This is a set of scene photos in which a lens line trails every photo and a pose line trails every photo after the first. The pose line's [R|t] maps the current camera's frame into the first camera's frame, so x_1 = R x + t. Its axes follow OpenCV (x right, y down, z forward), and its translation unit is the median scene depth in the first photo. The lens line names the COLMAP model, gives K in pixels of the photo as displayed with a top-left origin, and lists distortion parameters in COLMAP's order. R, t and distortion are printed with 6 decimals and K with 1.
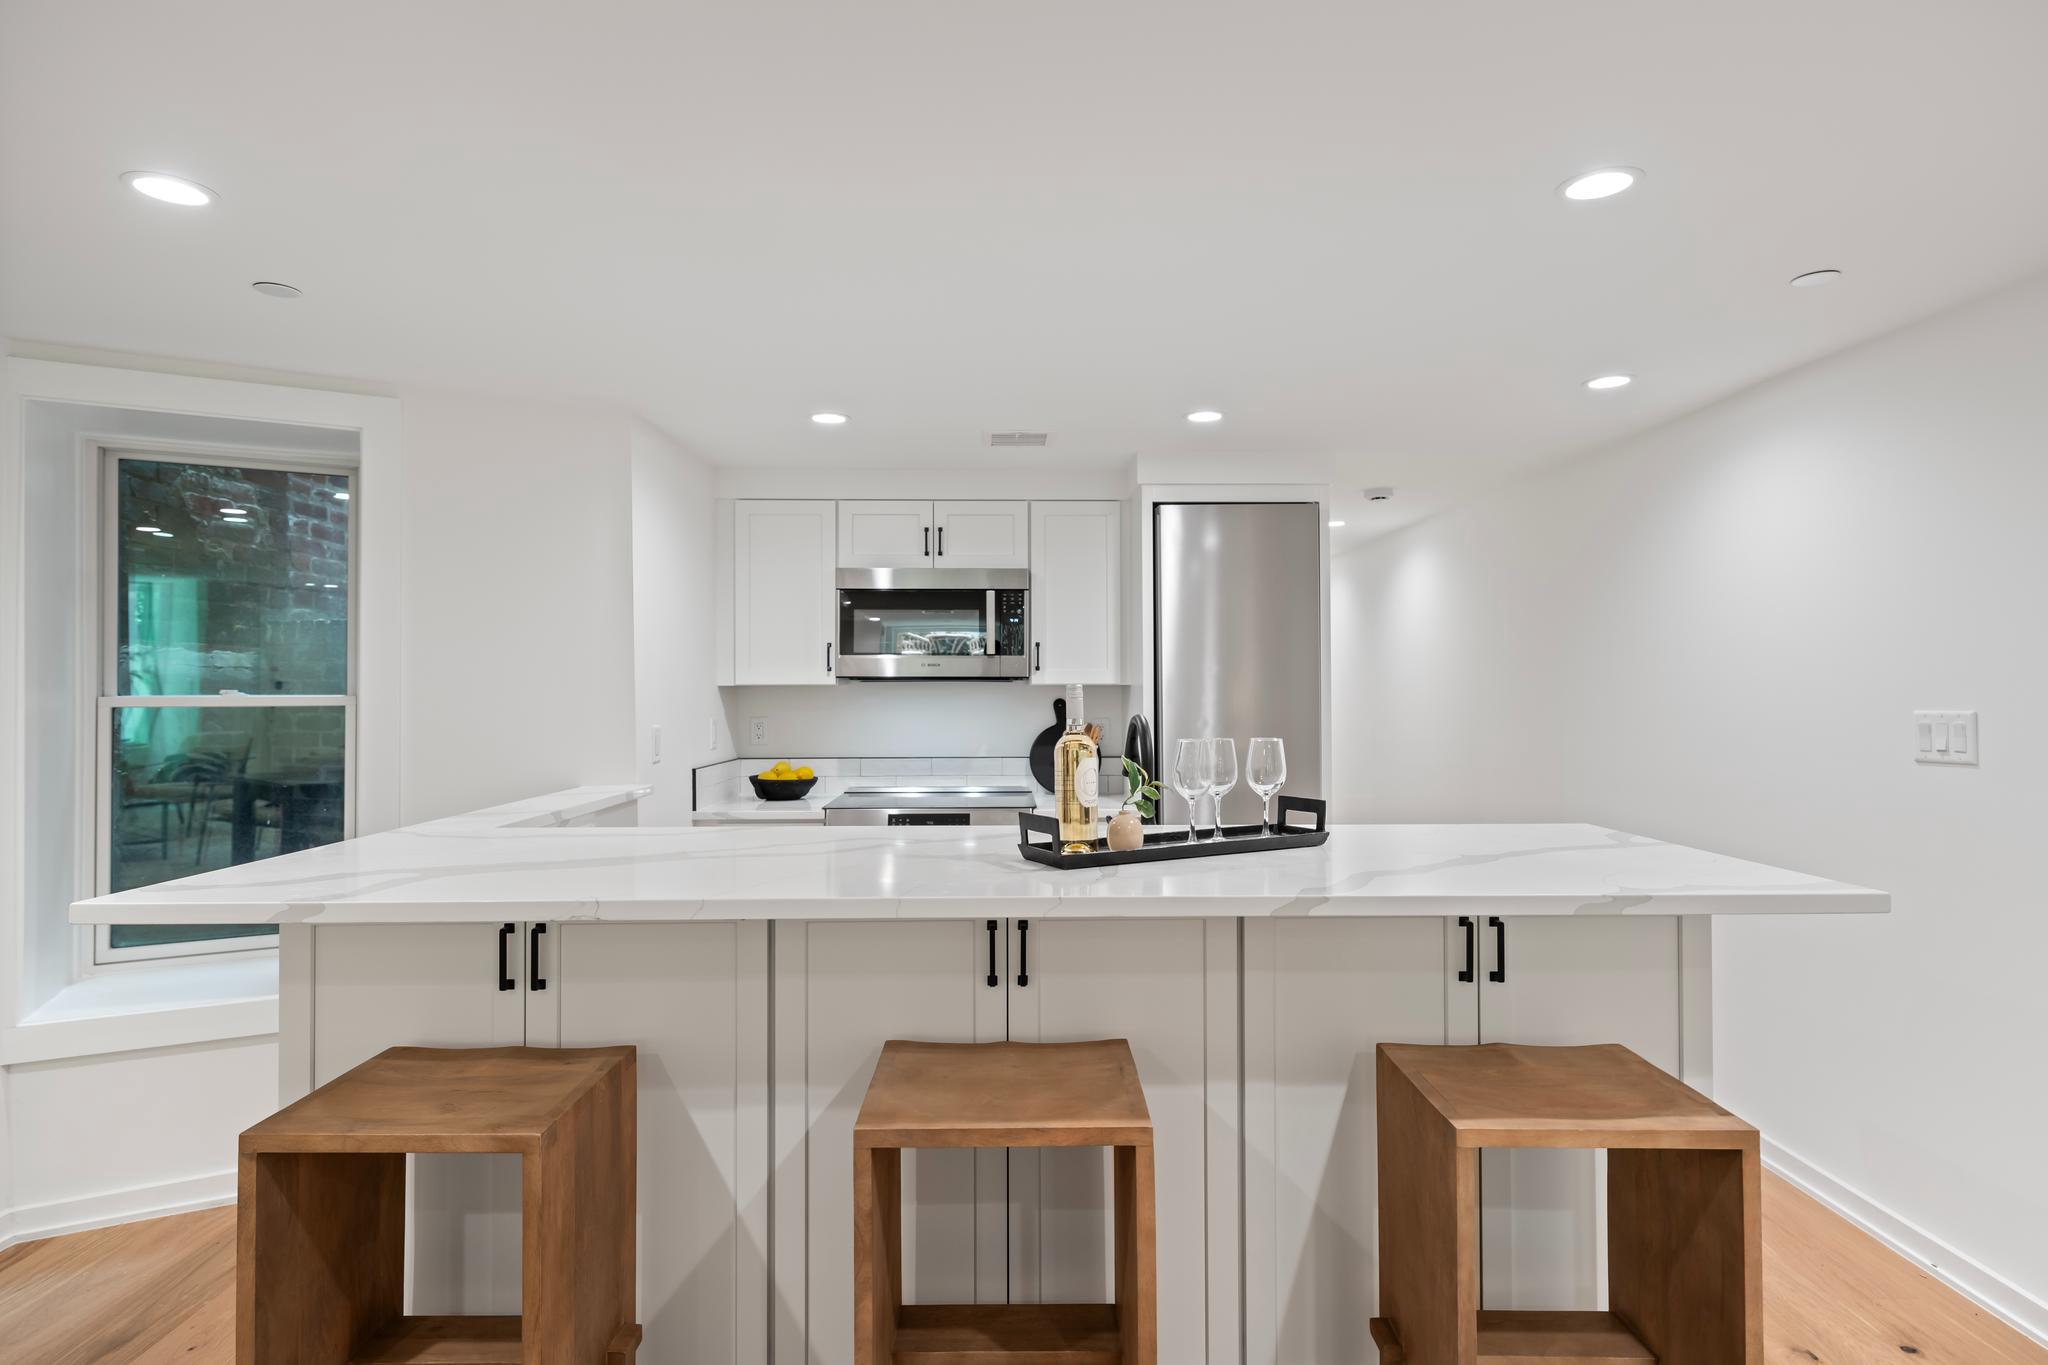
lens RADIAL K [[1086.2, 0, 1025.7], [0, 1086.2, 681.9], [0, 0, 1]] dist [0.006291, -0.002029]
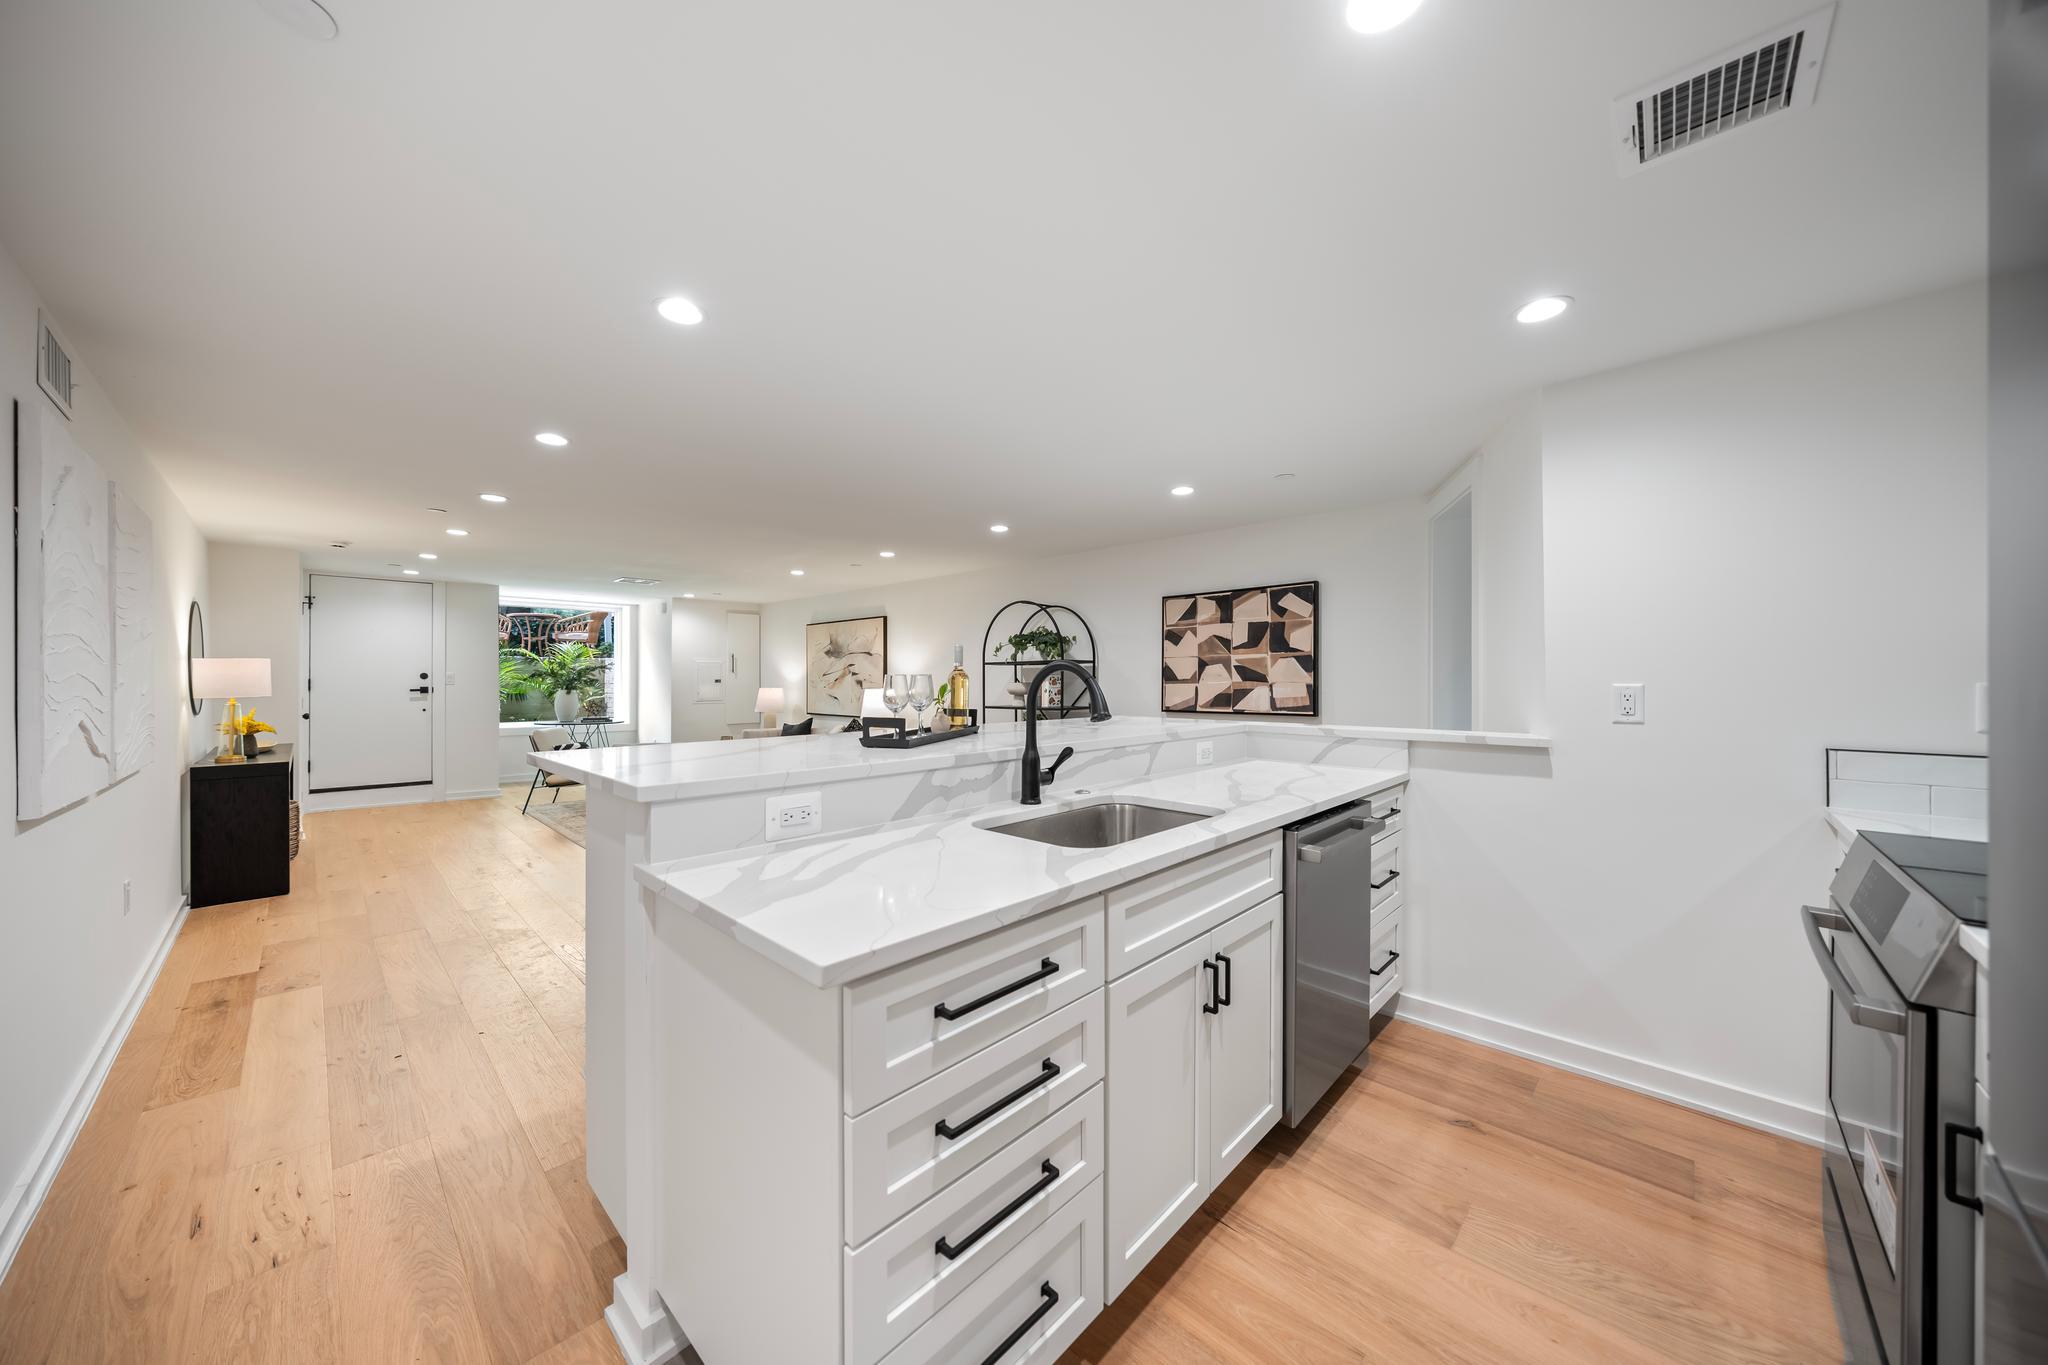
lens RADIAL K [[703.7, 0, 1011.0], [0, 703.7, 680.8], [0, 0, 1]] dist [-0.003668, 0.000394]
pose [[-0.721775, 0.000670, -0.692127, 0.411211], [0.002807, 0.999994, -0.001959, 0.033053], [0.692122, -0.003357, -0.721773, 0.947407]]
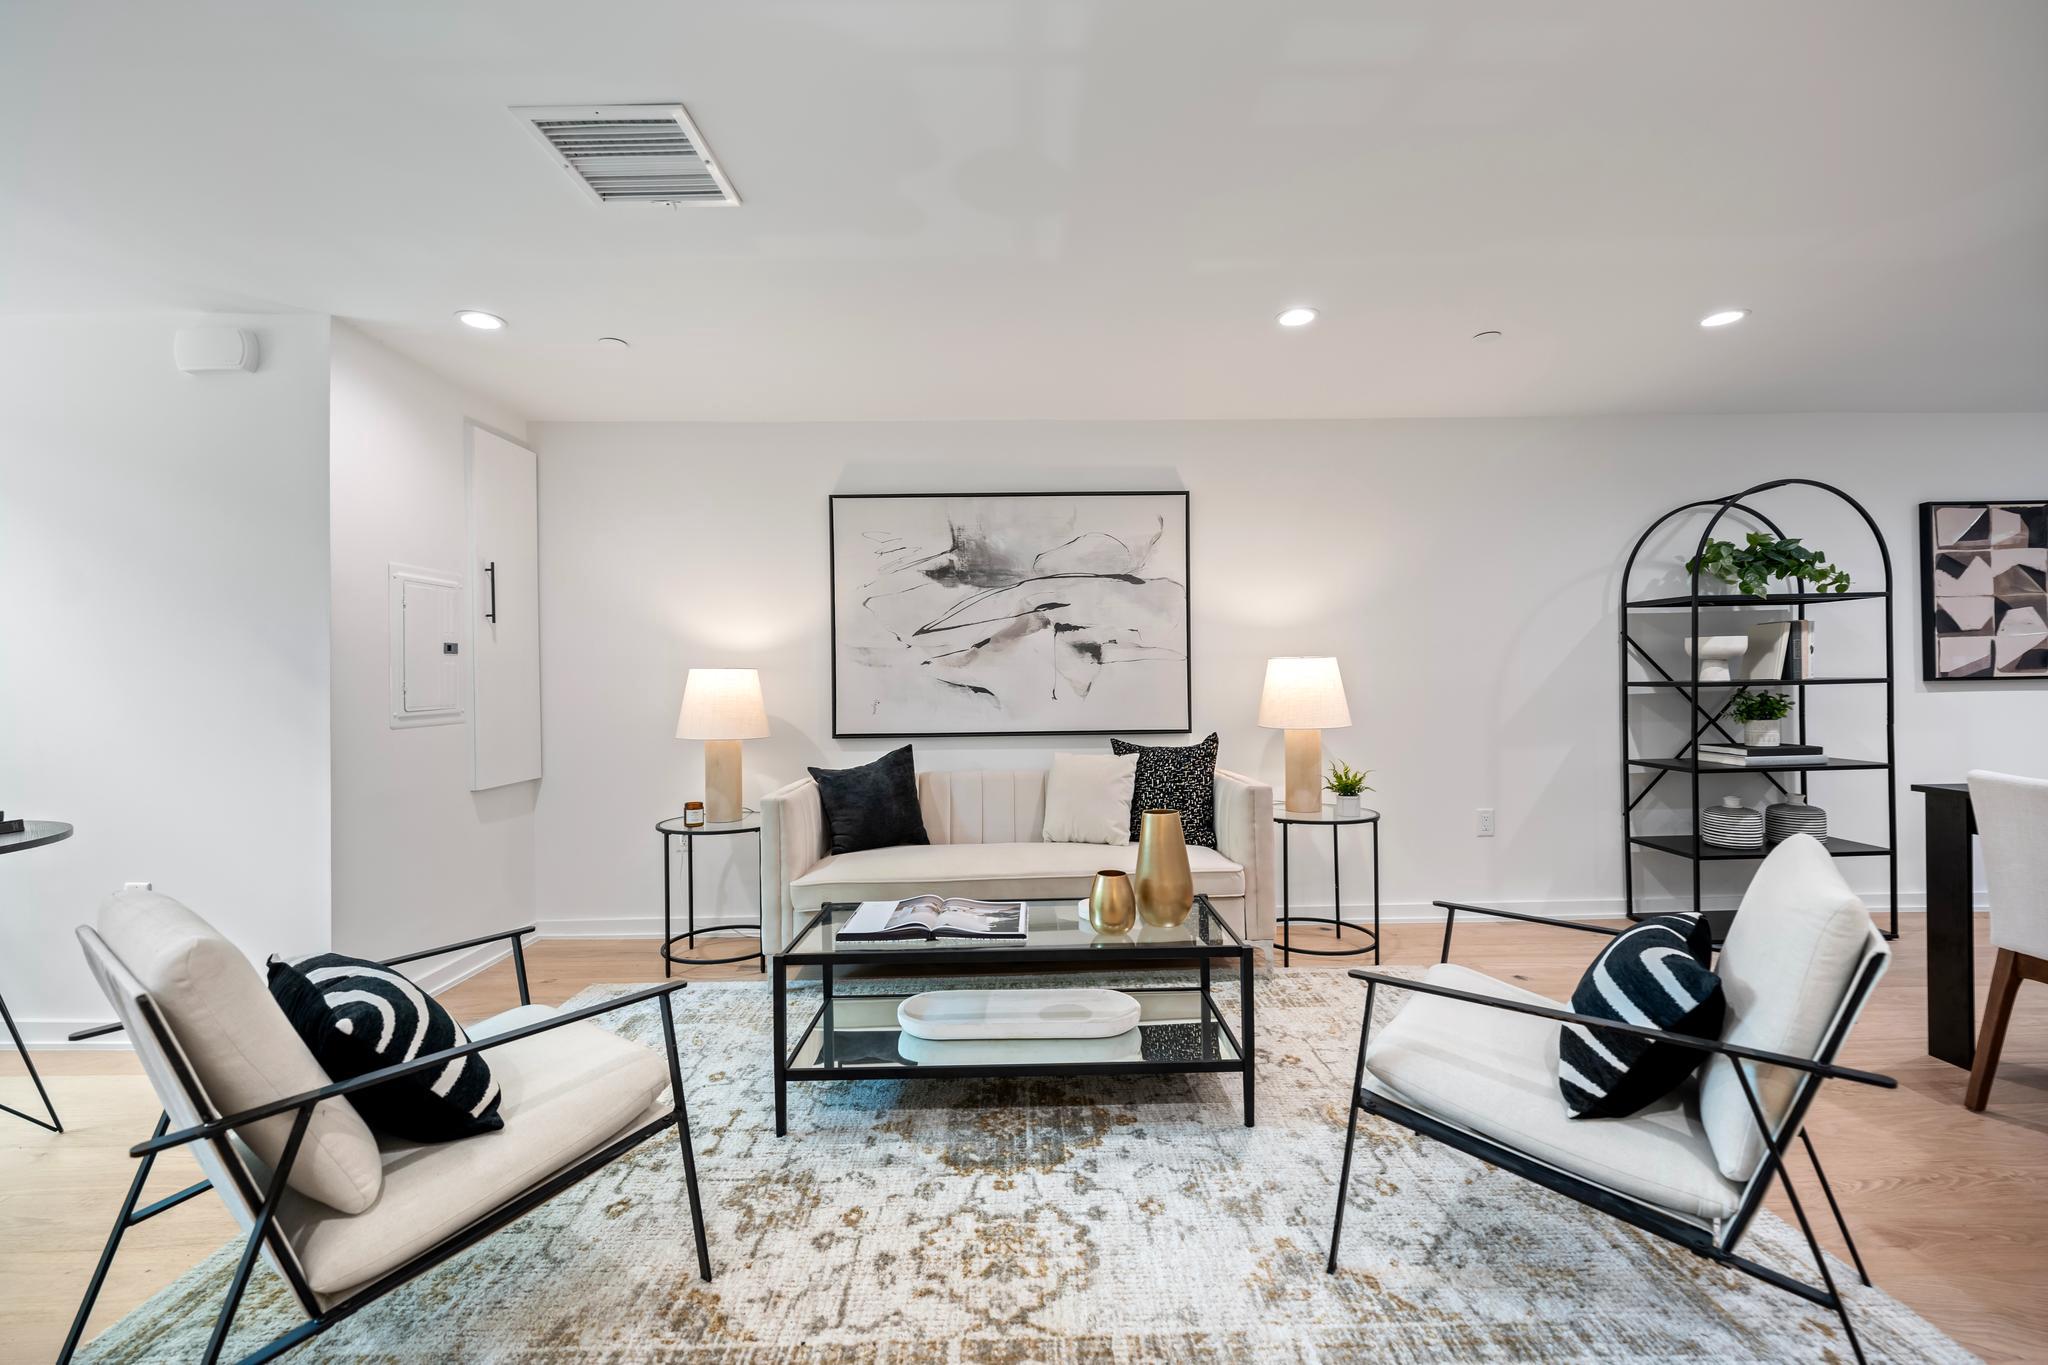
lens RADIAL K [[856.6, 0, 1017.5], [0, 856.6, 682.8], [0, 0, 1]] dist [-0.000253, -0.001749]
pose [[-0.010155, 0.005184, -0.999935, 0.340870], [0.017540, 0.999834, 0.005005, 0.063867], [0.999795, -0.017488, -0.010244, -0.727302]]
